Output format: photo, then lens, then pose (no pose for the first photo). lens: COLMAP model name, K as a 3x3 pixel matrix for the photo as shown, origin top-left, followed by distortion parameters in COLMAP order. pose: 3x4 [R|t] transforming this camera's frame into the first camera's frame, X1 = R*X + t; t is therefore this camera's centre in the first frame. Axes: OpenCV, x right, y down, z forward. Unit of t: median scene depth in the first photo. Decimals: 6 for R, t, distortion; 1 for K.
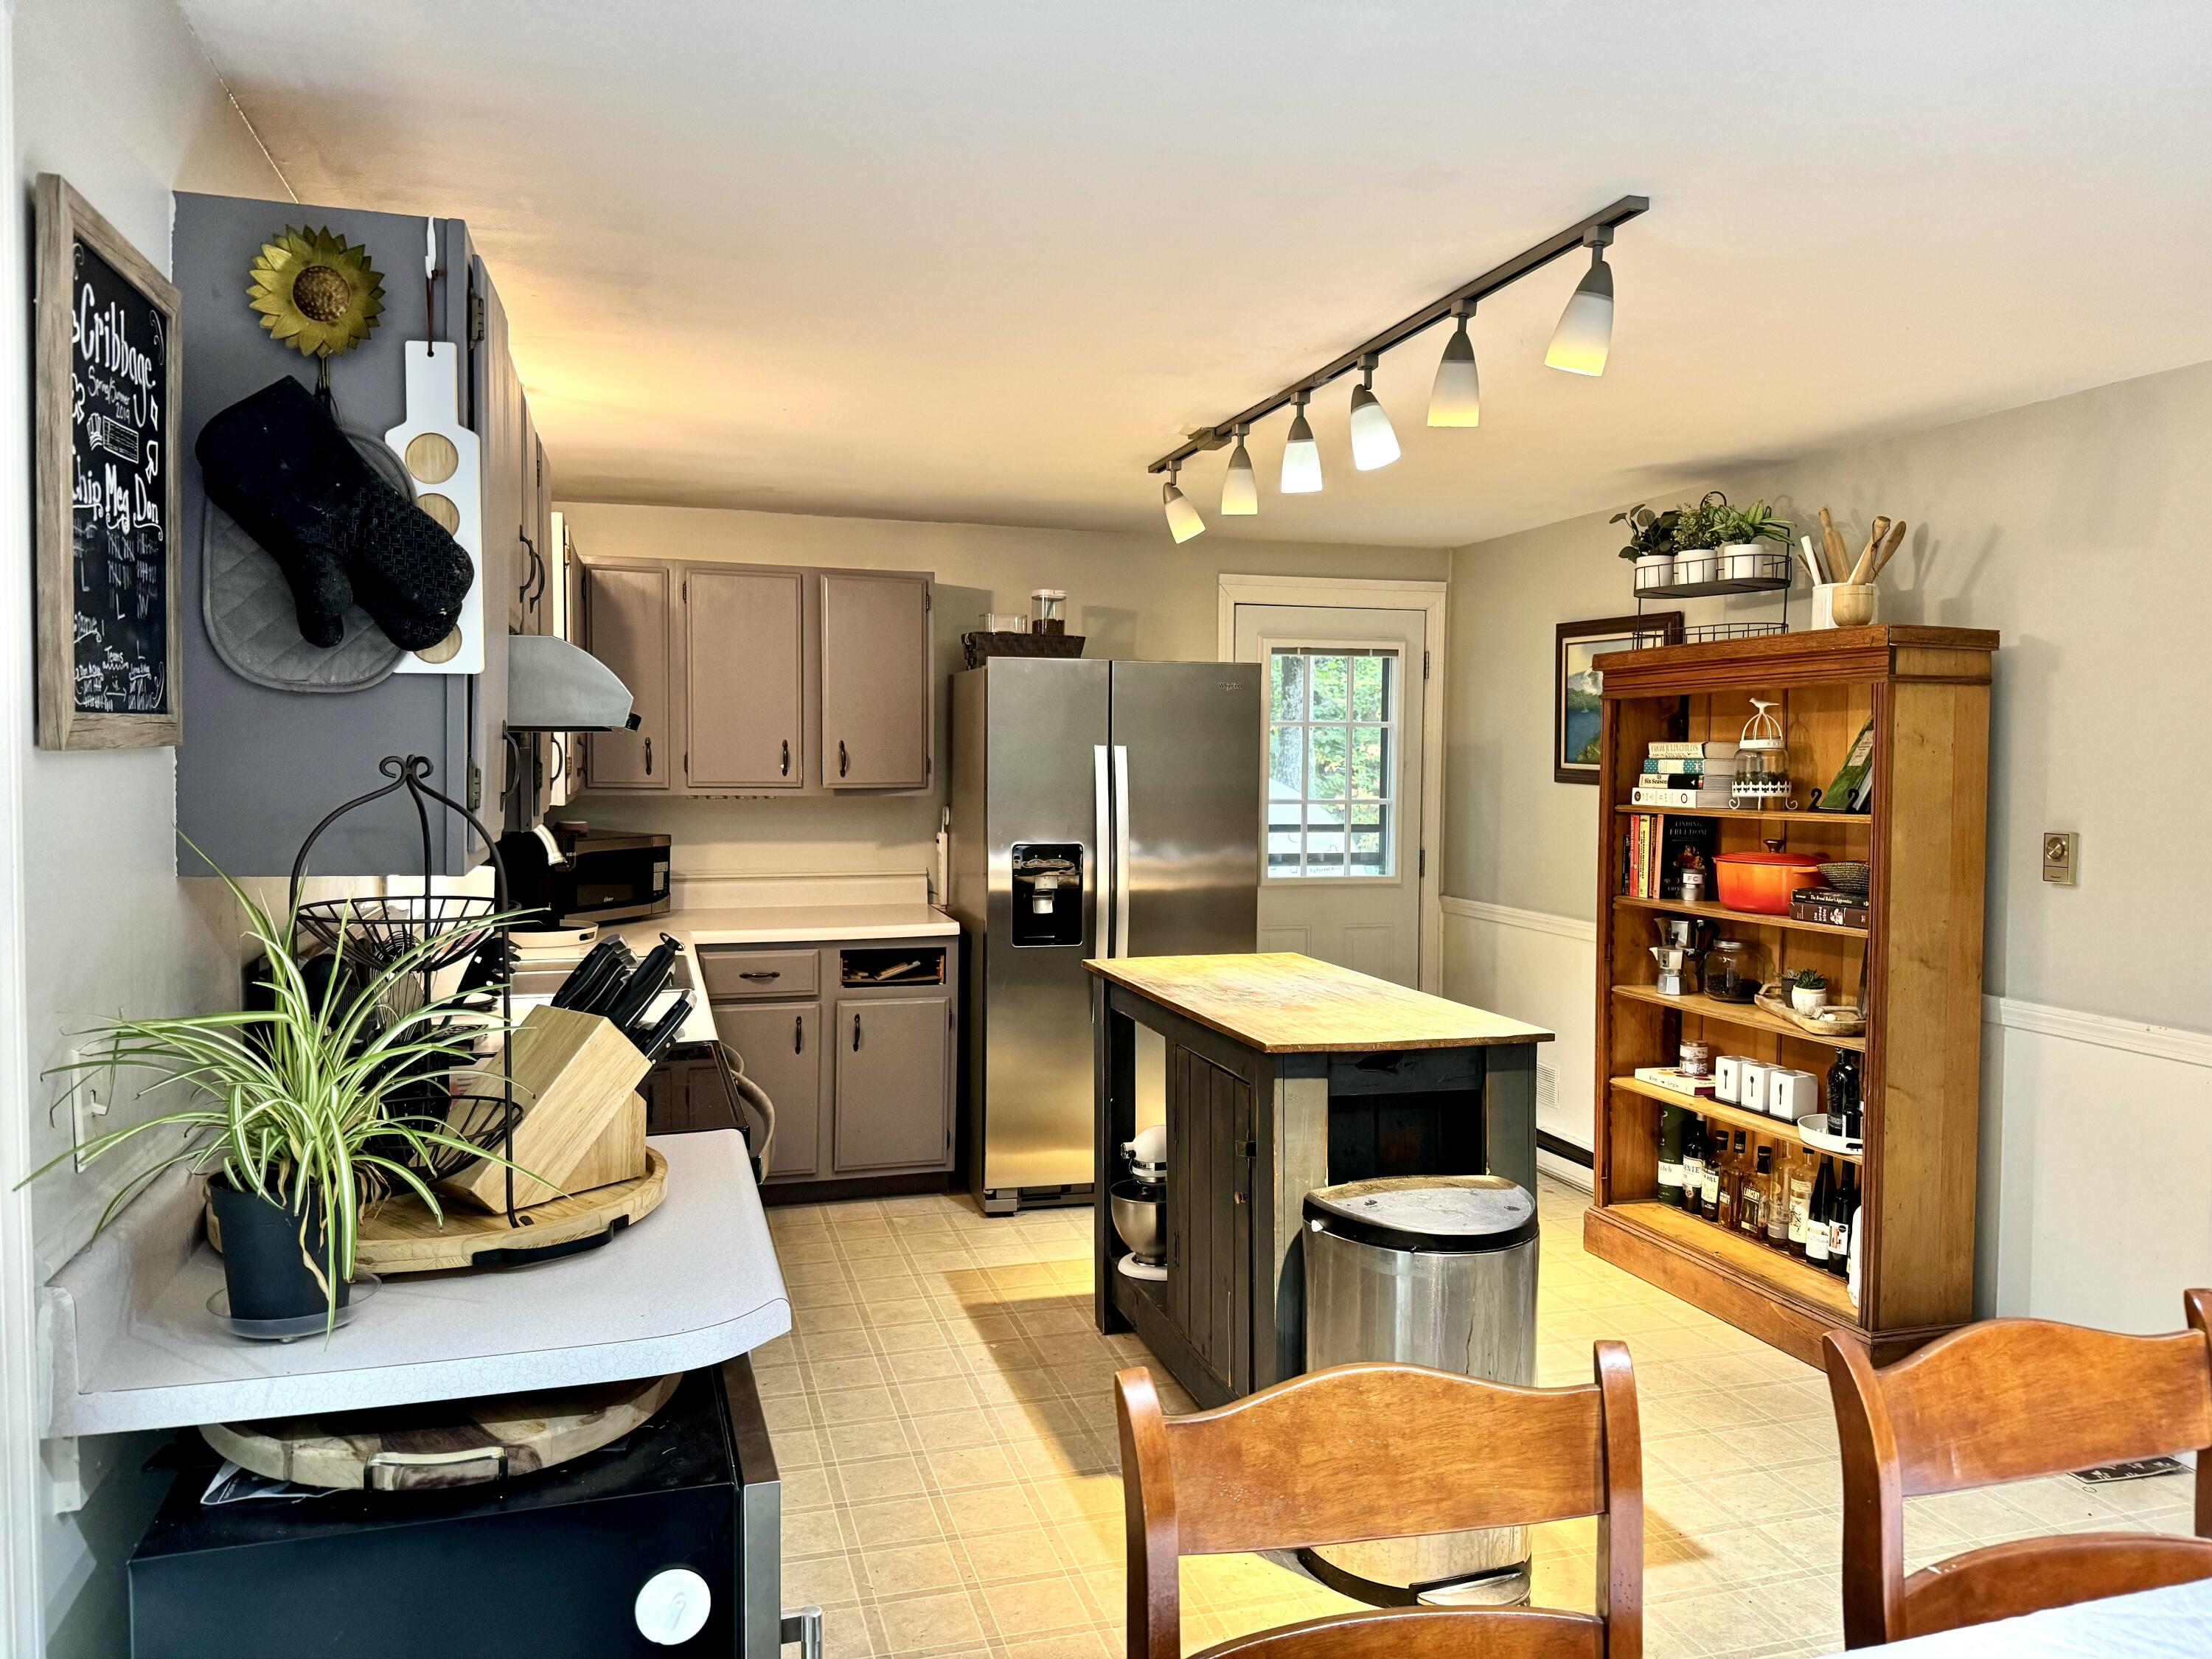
lens RADIAL K [[1555.8, 0, 1096.3], [0, 1555.8, 823.1], [0, 0, 1]] dist [0.047686, -0.070382]
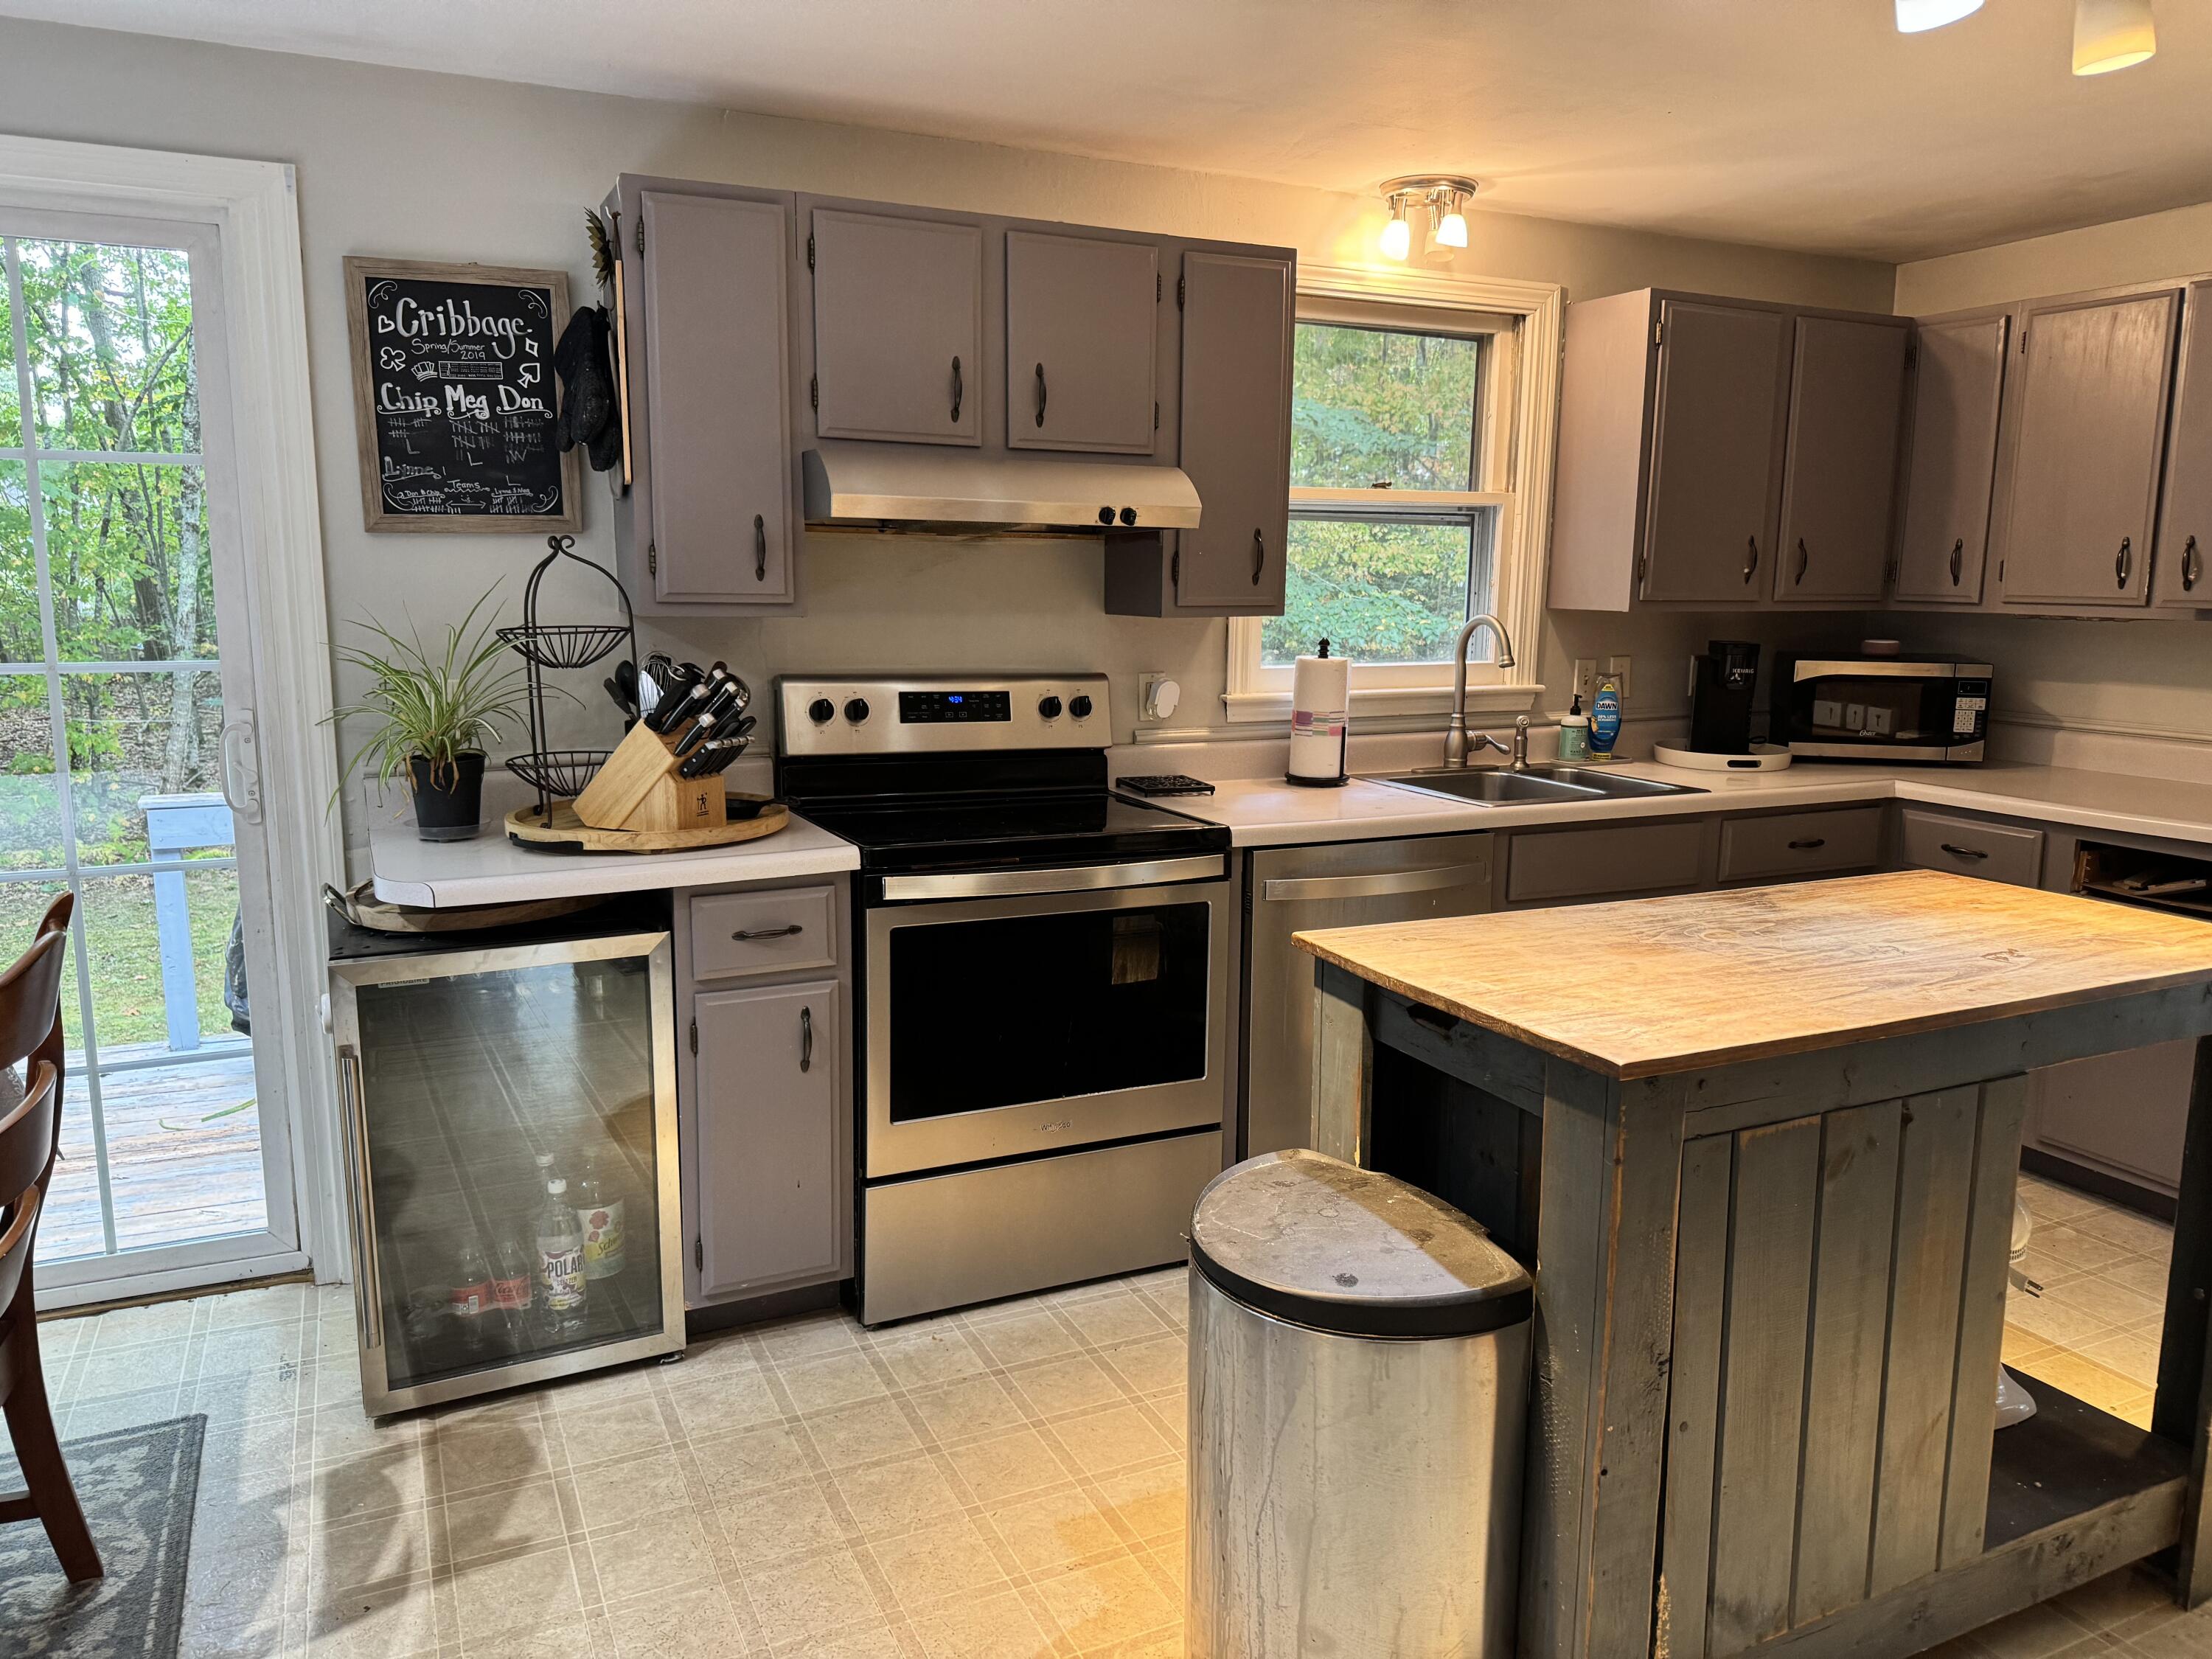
lens RADIAL K [[1555.8, 0, 1117.5], [0, 1555.8, 831.8], [0, 0, 1]] dist [0.047686, -0.070382]
pose [[0.157570, 0.160758, -0.974335, 0.457835], [-0.054814, 0.986563, 0.153911, -0.007038], [0.985985, 0.029155, 0.164265, 0.457063]]
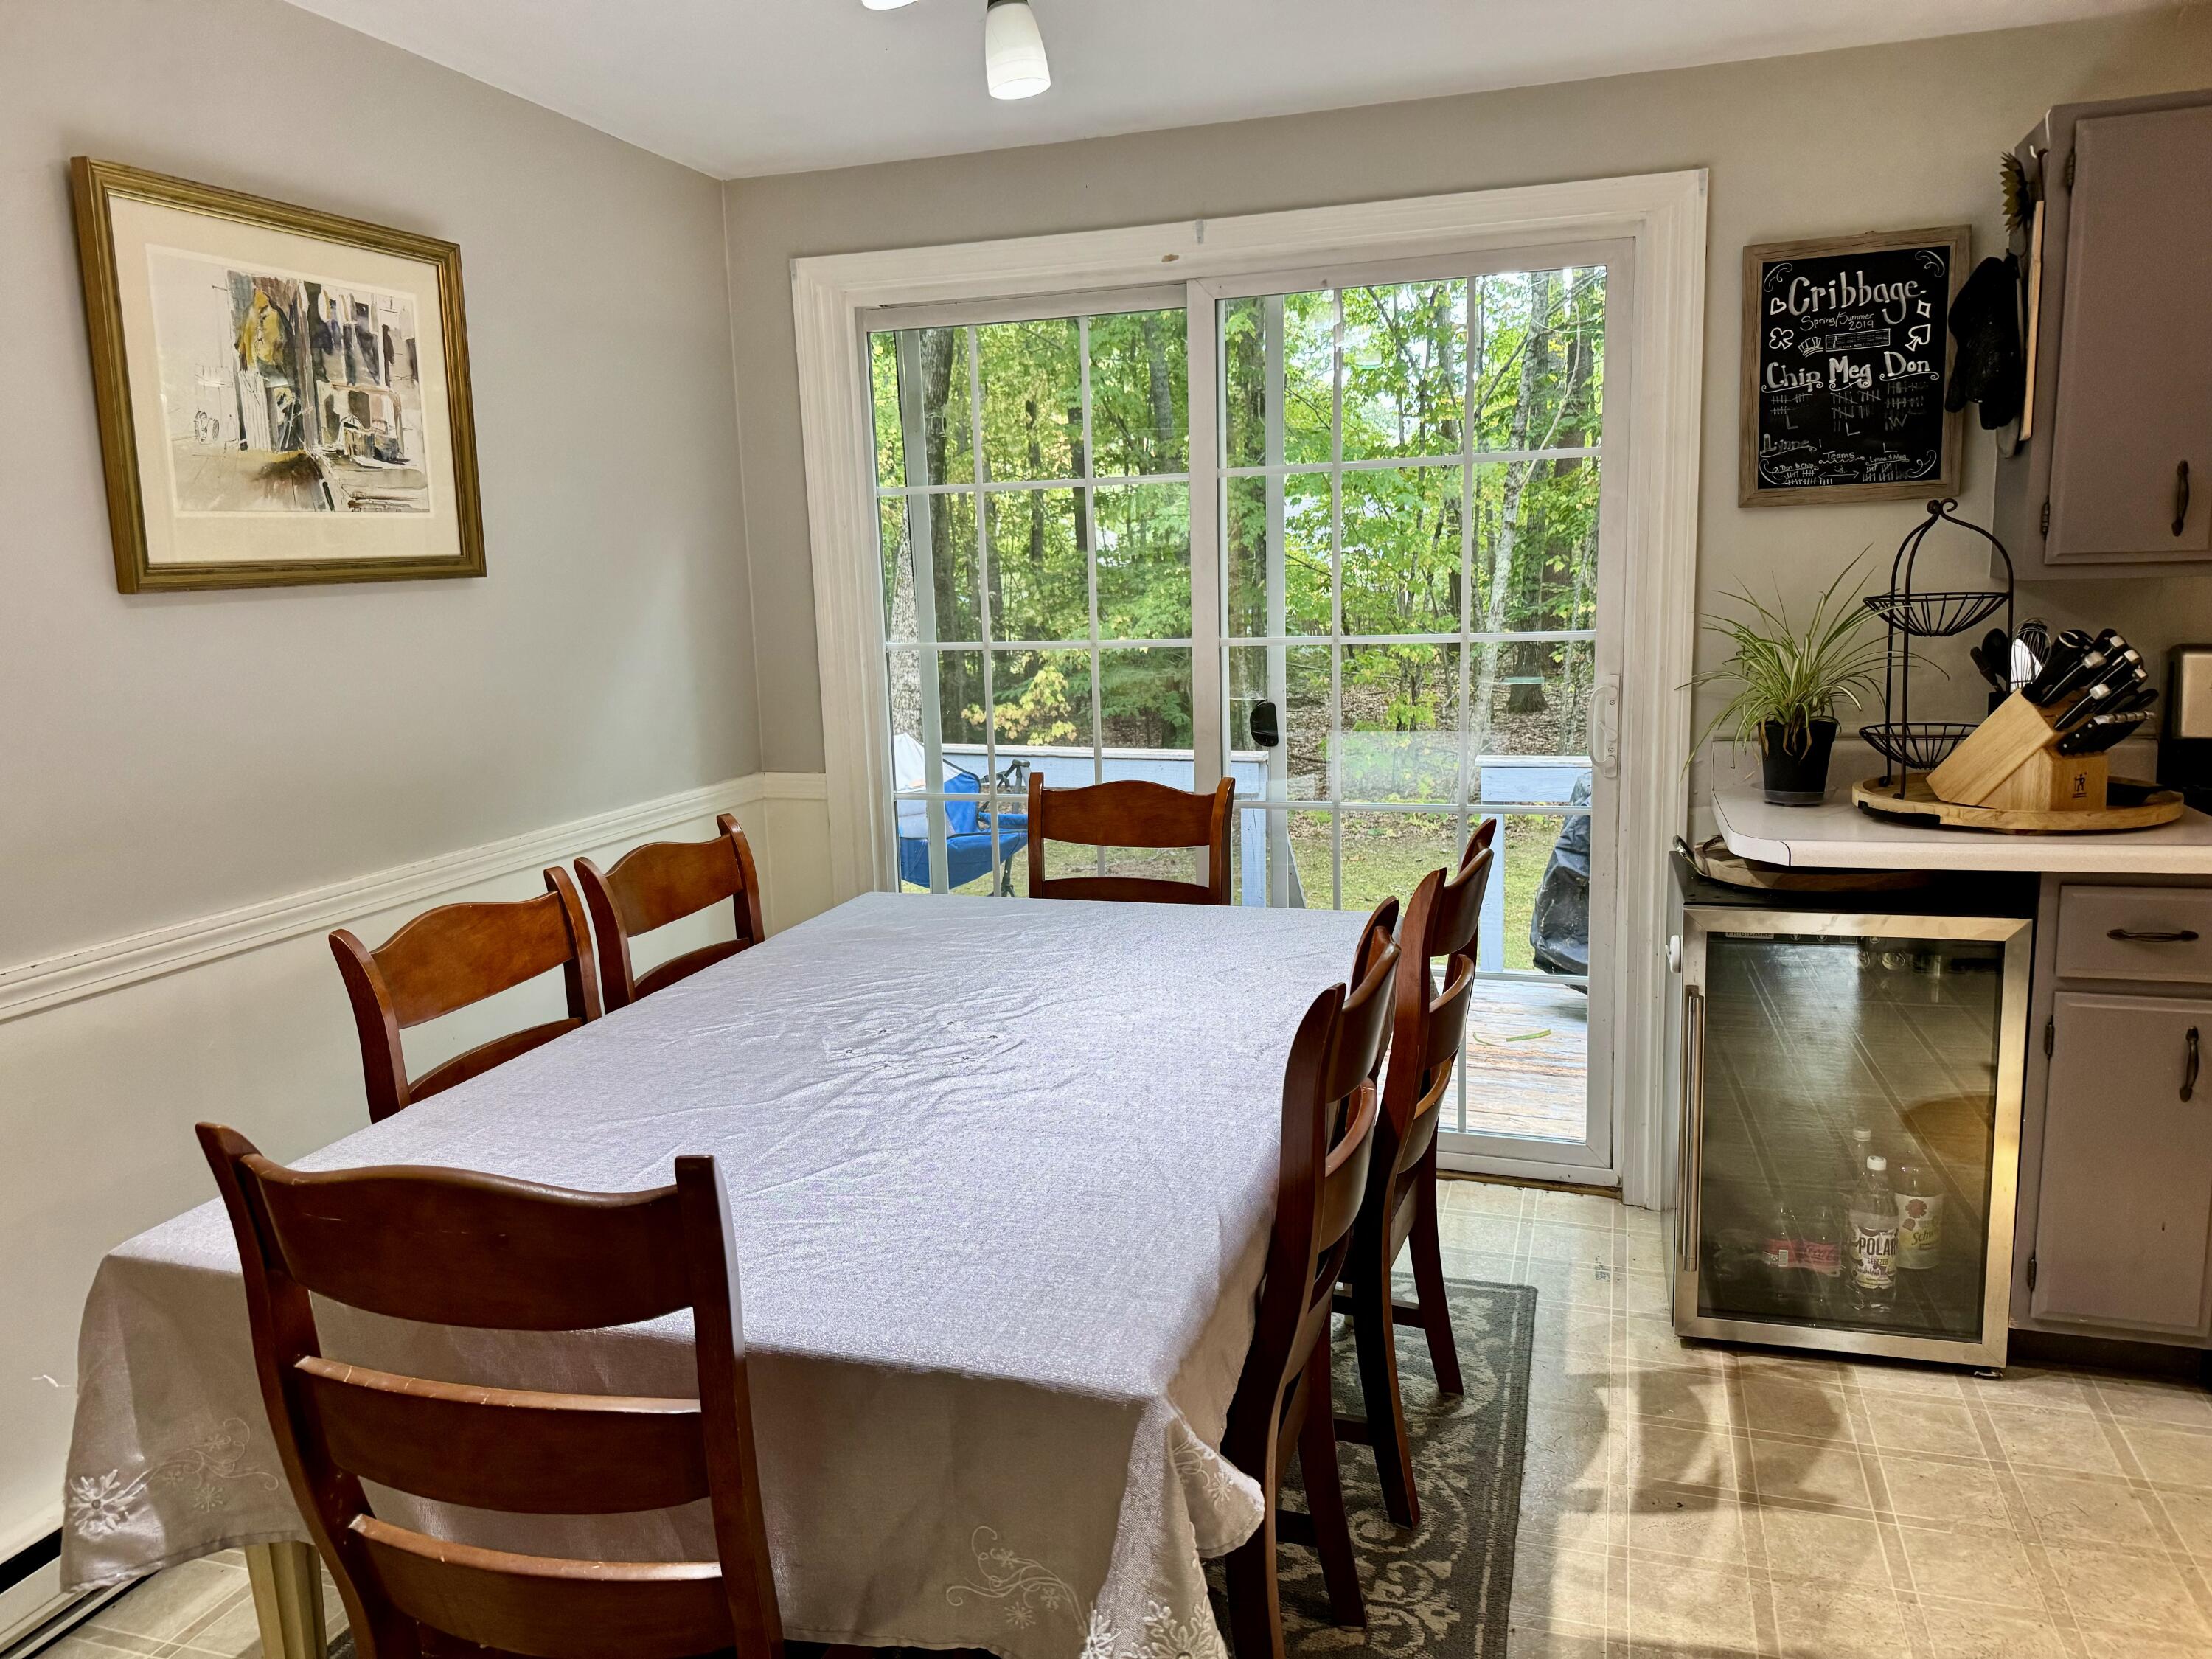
lens RADIAL K [[1555.8, 0, 1098.3], [0, 1555.8, 817.5], [0, 0, 1]] dist [0.047686, -0.070382]
pose [[-0.573640, 0.141523, -0.806789, 0.483792], [-0.011337, 0.983495, 0.180581, -0.000748], [0.819029, 0.112735, -0.562568, 0.428118]]
